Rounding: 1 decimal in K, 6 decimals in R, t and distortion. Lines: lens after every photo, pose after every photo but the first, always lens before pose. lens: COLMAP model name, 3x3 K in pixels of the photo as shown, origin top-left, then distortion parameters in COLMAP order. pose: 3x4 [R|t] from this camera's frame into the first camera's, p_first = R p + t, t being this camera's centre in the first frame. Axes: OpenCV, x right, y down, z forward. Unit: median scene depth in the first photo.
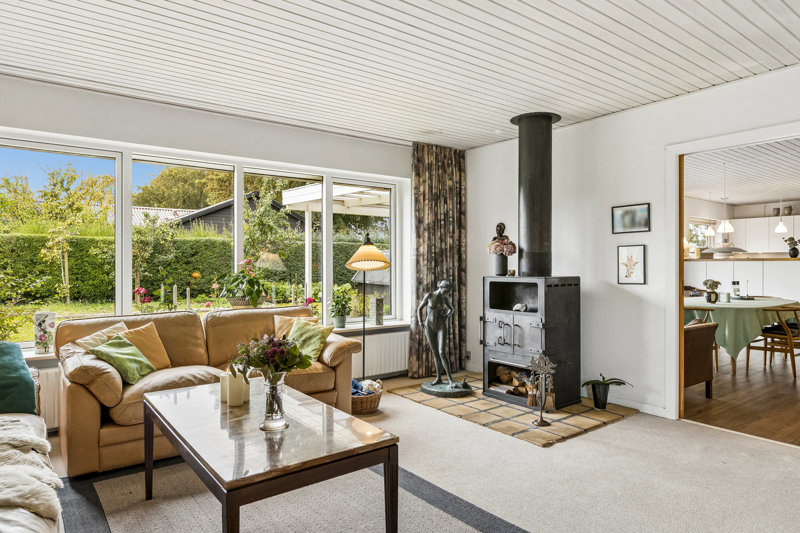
lens RADIAL K [[488.7, 0, 400.0], [0, 488.7, 266.5], [0, 0, 1]] dist [0.003633, 0.000780]
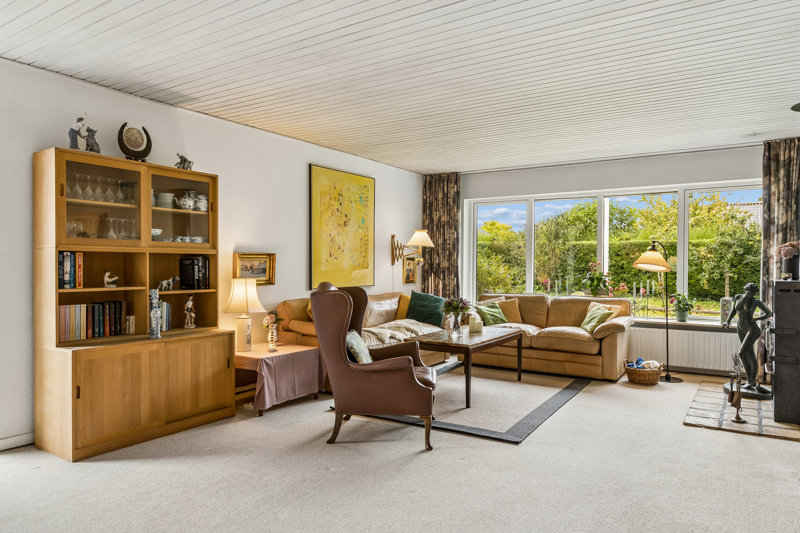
lens RADIAL K [[520.6, 0, 400.0], [0, 520.6, 266.5], [0, 0, 1]] dist [0.002631, 0.000948]
pose [[0.347408, 0.006032, -0.937695, 0.792327], [-0.007008, 0.999968, 0.003837, -0.004844], [0.937688, 0.005238, 0.347439, -0.046211]]
